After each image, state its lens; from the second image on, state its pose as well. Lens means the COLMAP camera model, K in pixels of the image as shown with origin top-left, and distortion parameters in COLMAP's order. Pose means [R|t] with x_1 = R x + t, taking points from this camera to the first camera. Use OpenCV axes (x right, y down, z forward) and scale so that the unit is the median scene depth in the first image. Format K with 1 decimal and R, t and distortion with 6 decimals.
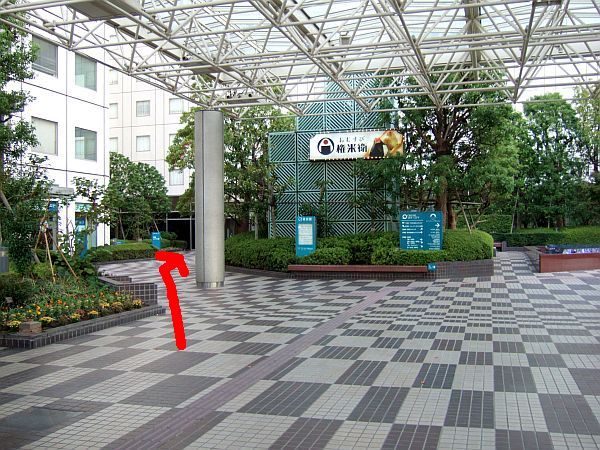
lens RADIAL K [[633.0, 0, 300.0], [0, 633.0, 225.0], [0, 0, 1]] dist [-0.061971, -0.002911]
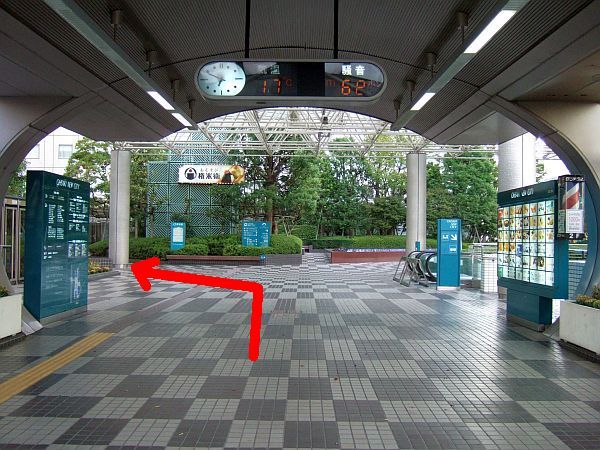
lens RADIAL K [[633.0, 0, 300.0], [0, 633.0, 225.0], [0, 0, 1]] dist [-0.061971, -0.002911]
pose [[0.958852, 0.027949, 0.282526, -0.121840], [-0.024122, 0.999564, -0.017014, 0.009472], [-0.282878, 0.009499, 0.959109, -0.434614]]
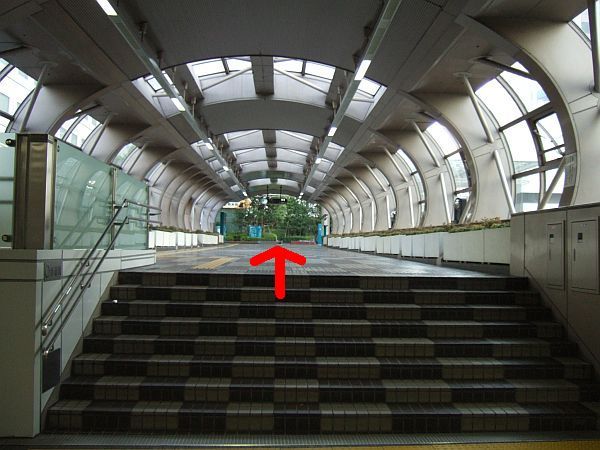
lens RADIAL K [[633.0, 0, 300.0], [0, 633.0, 225.0], [0, 0, 1]] dist [-0.061971, -0.002911]
pose [[0.948171, 0.039841, 0.315253, -0.564918], [-0.030165, 0.998914, -0.035515, 0.075886], [-0.316326, 0.024165, 0.948343, -1.977491]]
